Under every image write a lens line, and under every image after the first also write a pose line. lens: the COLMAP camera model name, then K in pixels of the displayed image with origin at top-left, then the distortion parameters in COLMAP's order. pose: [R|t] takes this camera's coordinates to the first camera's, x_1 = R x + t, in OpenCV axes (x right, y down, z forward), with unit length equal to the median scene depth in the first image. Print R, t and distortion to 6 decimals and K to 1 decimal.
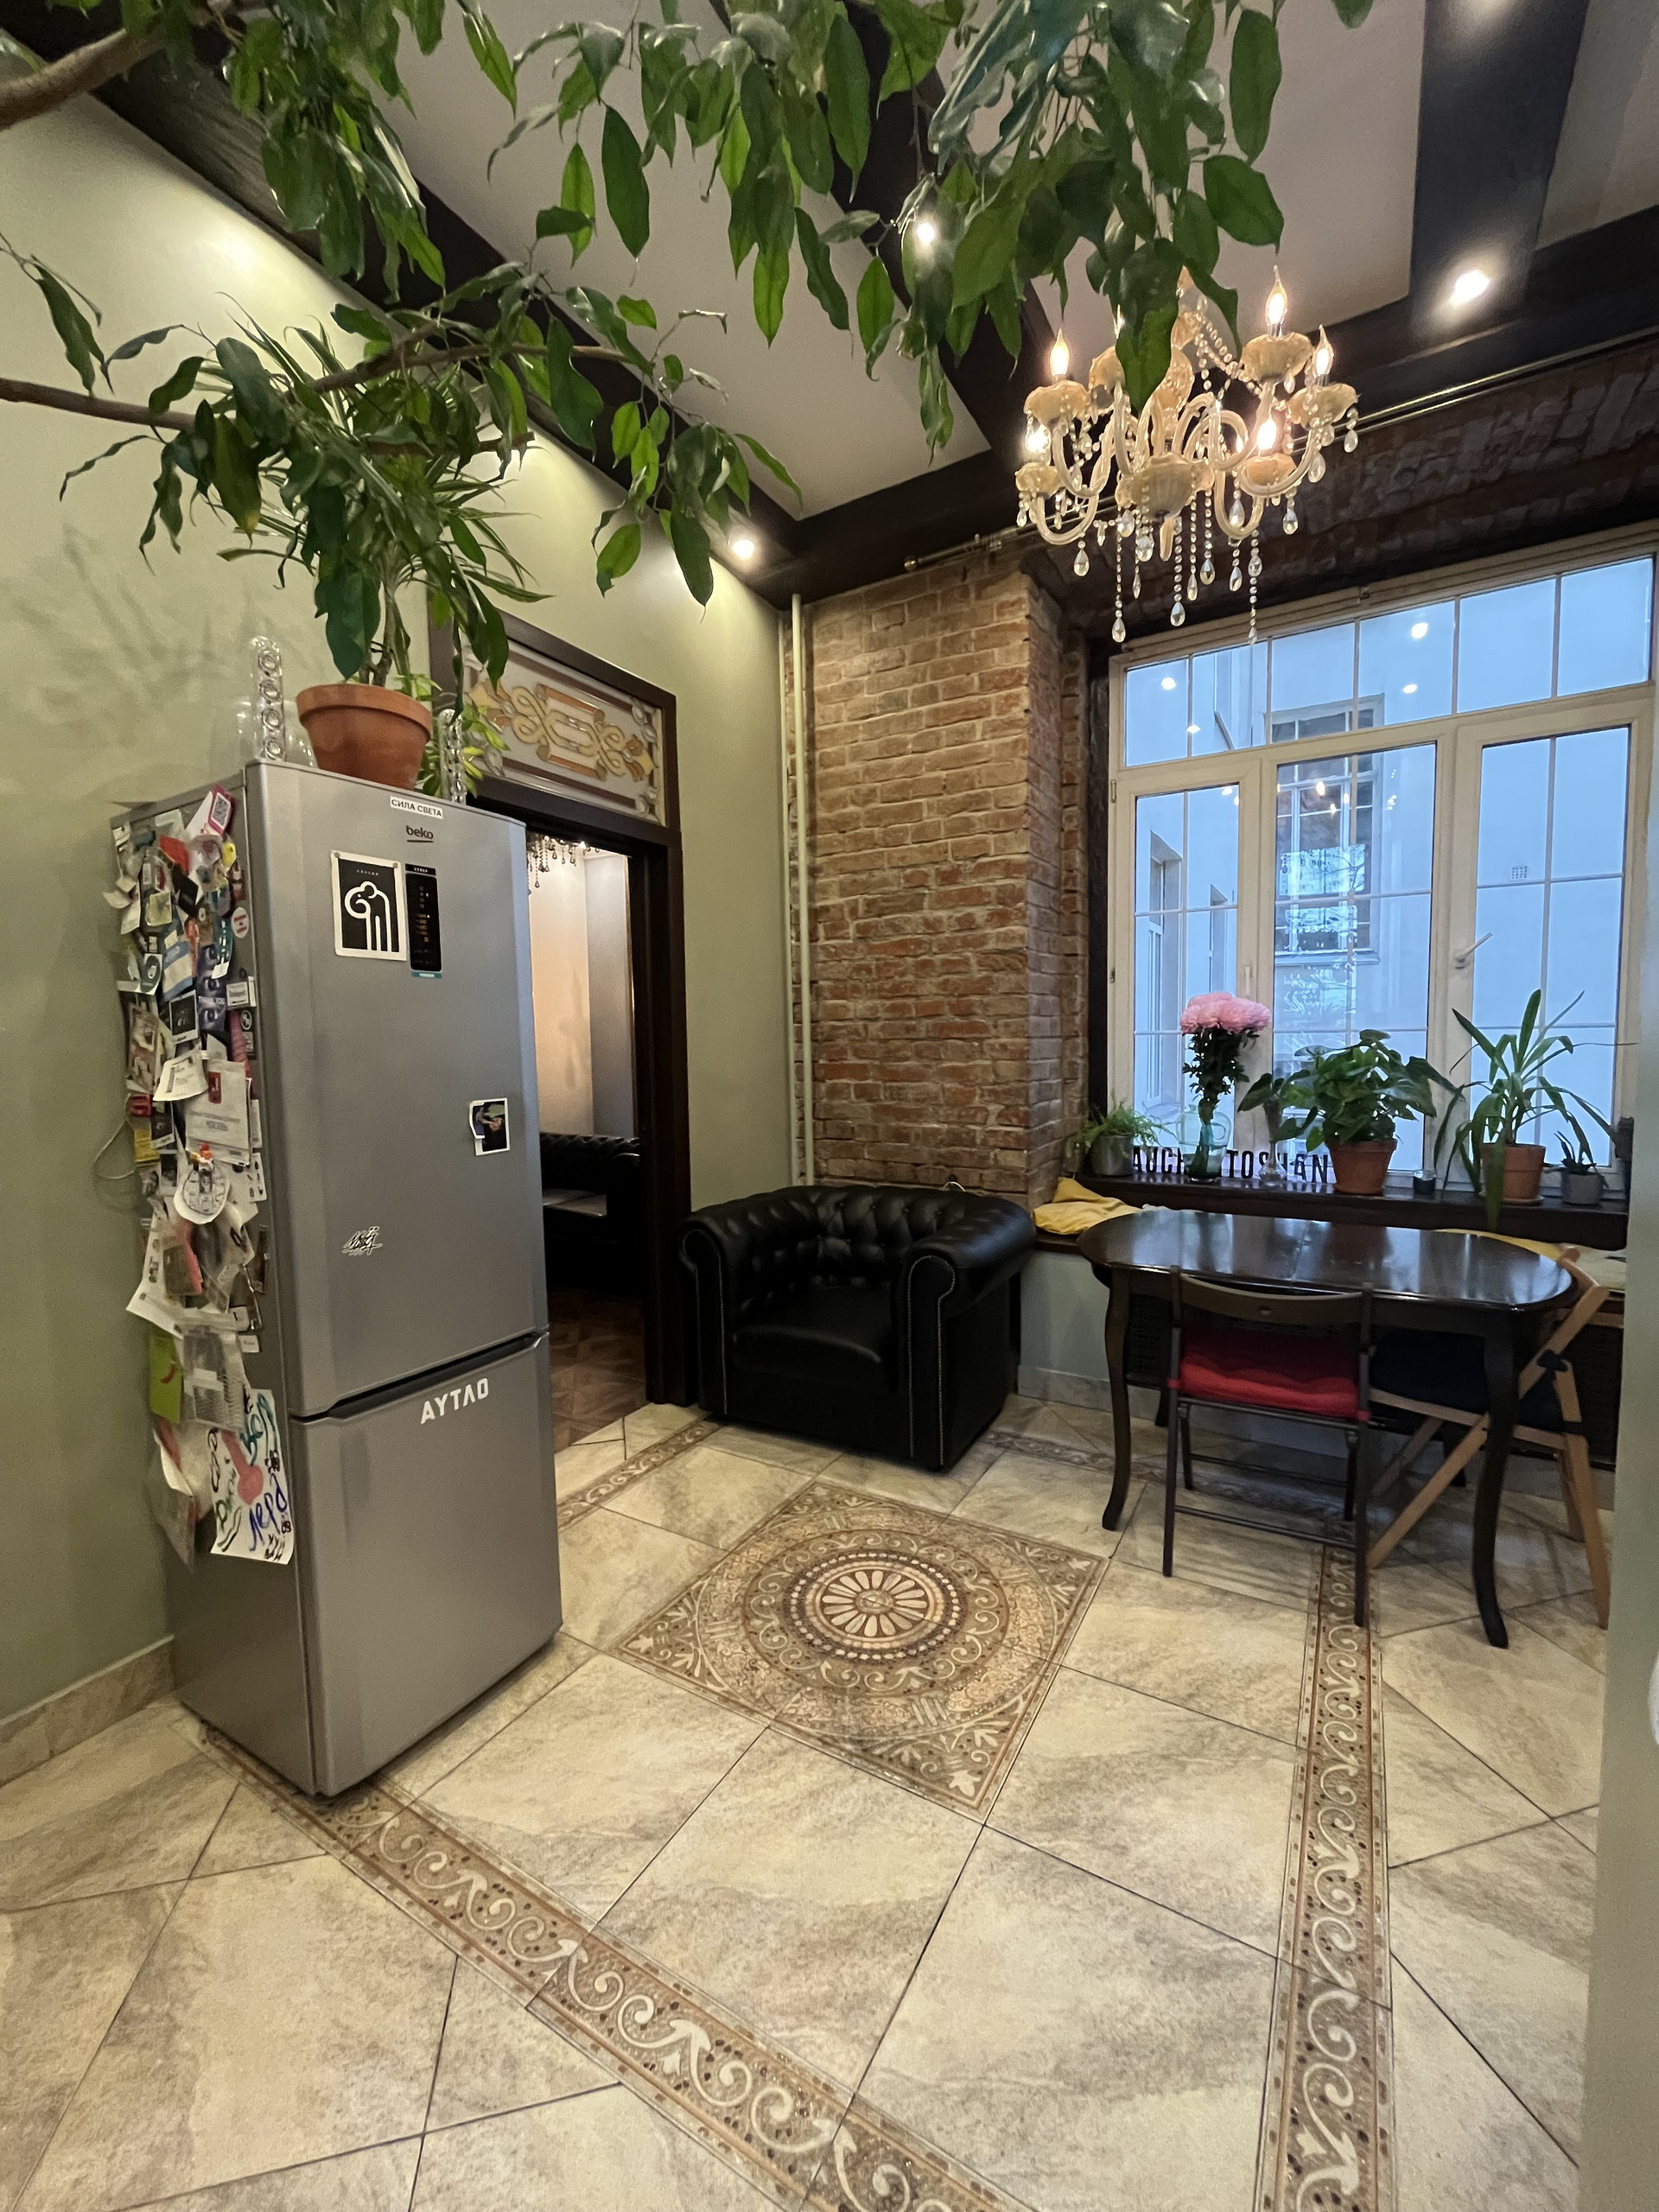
lens RADIAL K [[891.7, 0, 831.9], [0, 891.7, 1105.8], [0, 0, 1]] dist [-0.002591, -0.000456]
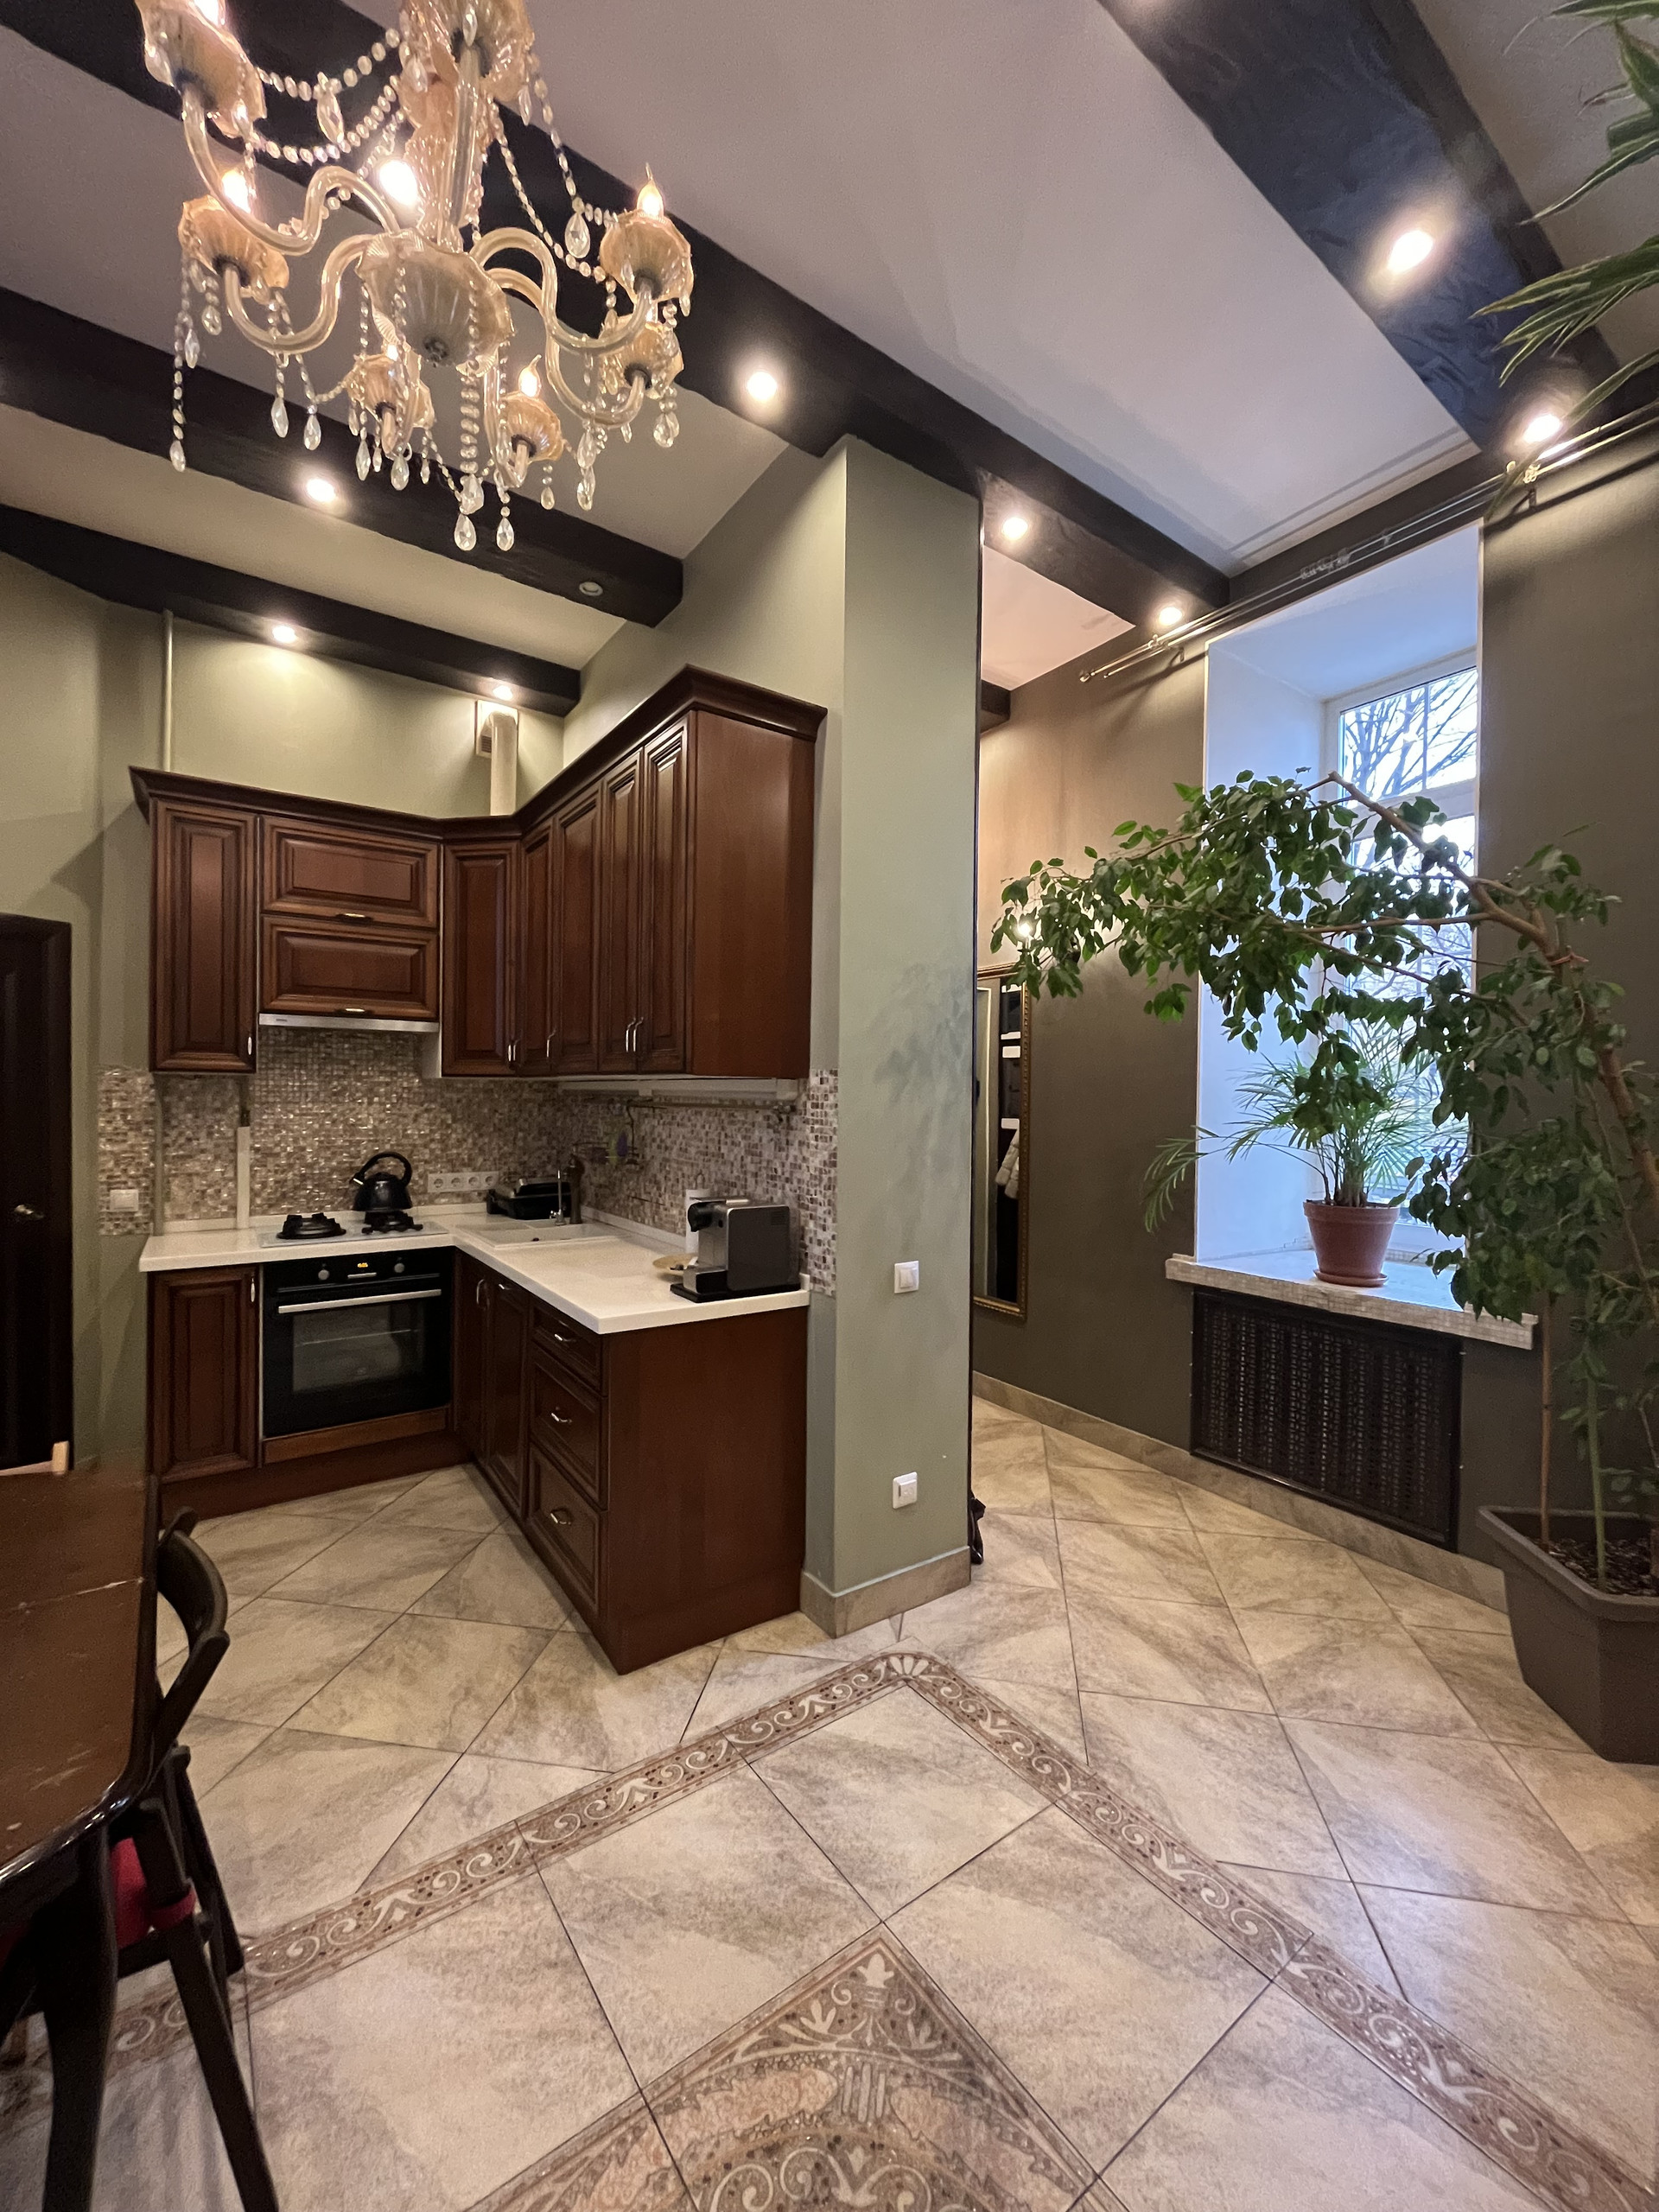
lens RADIAL K [[891.7, 0, 830.3], [0, 891.7, 1104.7], [0, 0, 1]] dist [-0.002591, -0.000456]
pose [[-0.919889, 0.002098, 0.392172, -0.134714], [0.031649, 0.997121, 0.068902, -0.150313], [-0.390899, 0.075794, -0.917308, 1.454329]]
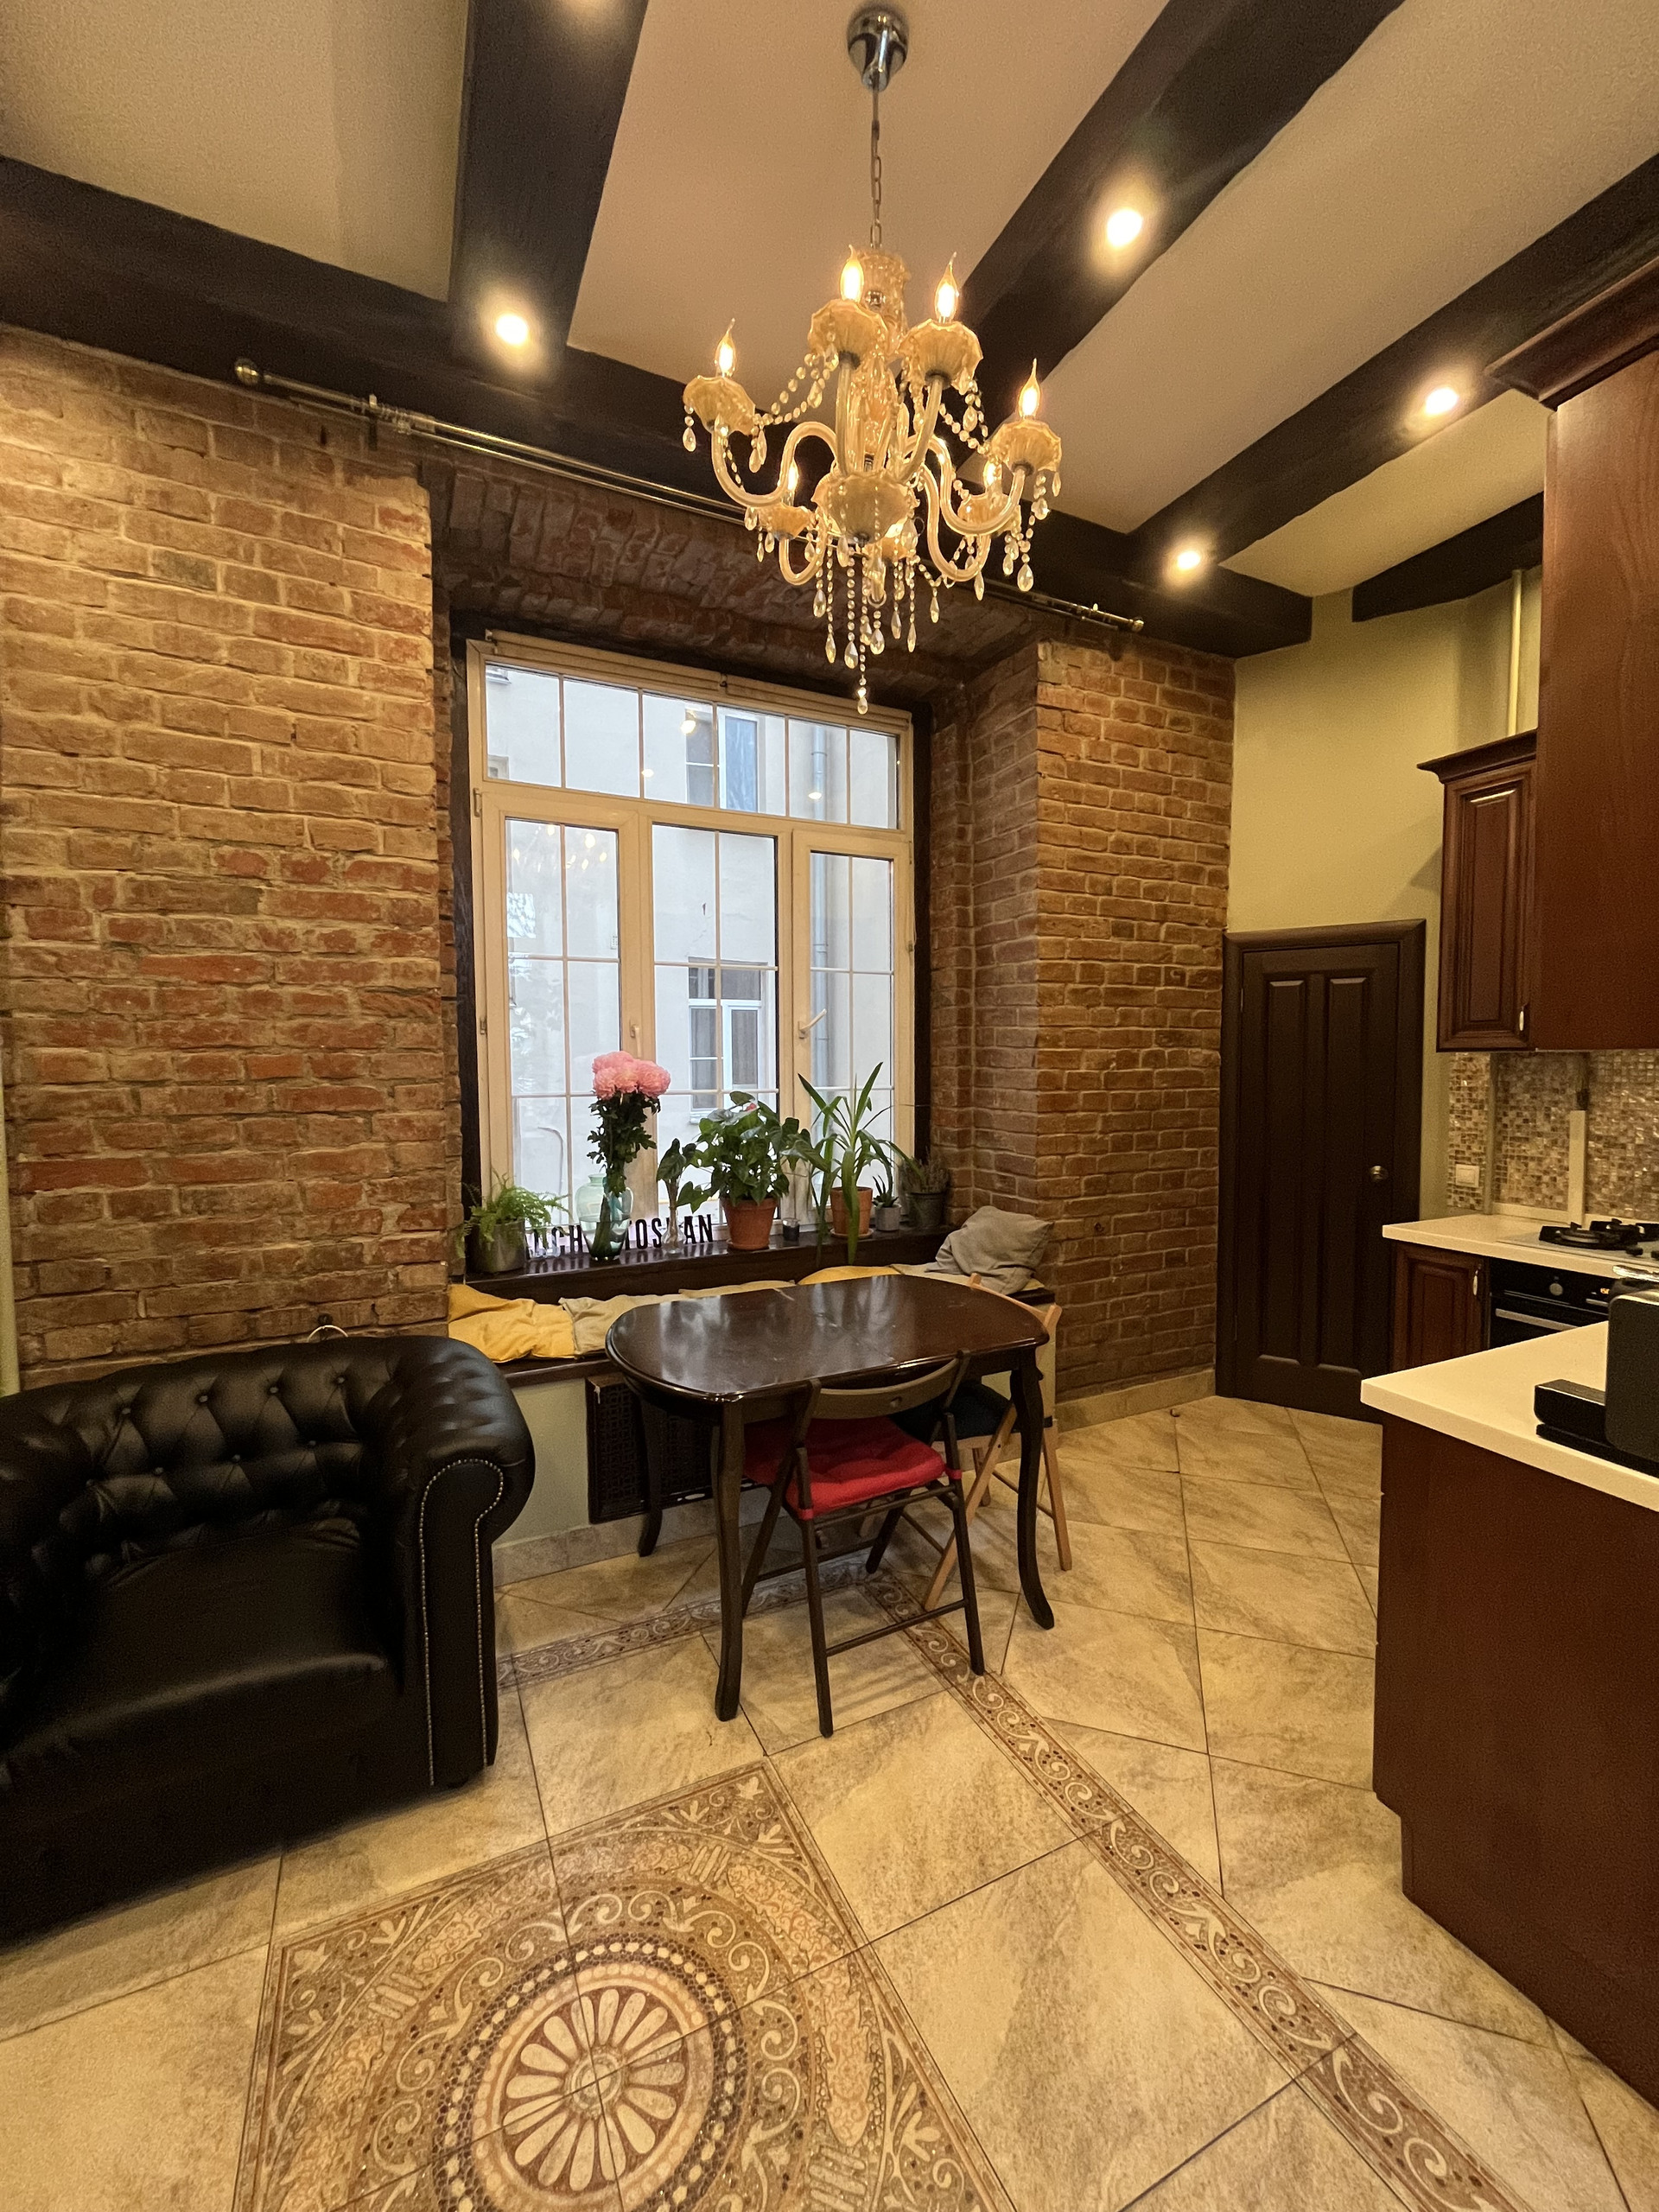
lens RADIAL K [[891.7, 0, 832.8], [0, 891.7, 1105.5], [0, 0, 1]] dist [-0.002591, -0.000456]
pose [[0.547254, -0.028675, 0.836475, -0.378637], [0.056803, 0.998381, -0.002937, -0.100376], [-0.835037, 0.049122, 0.547997, 0.546270]]
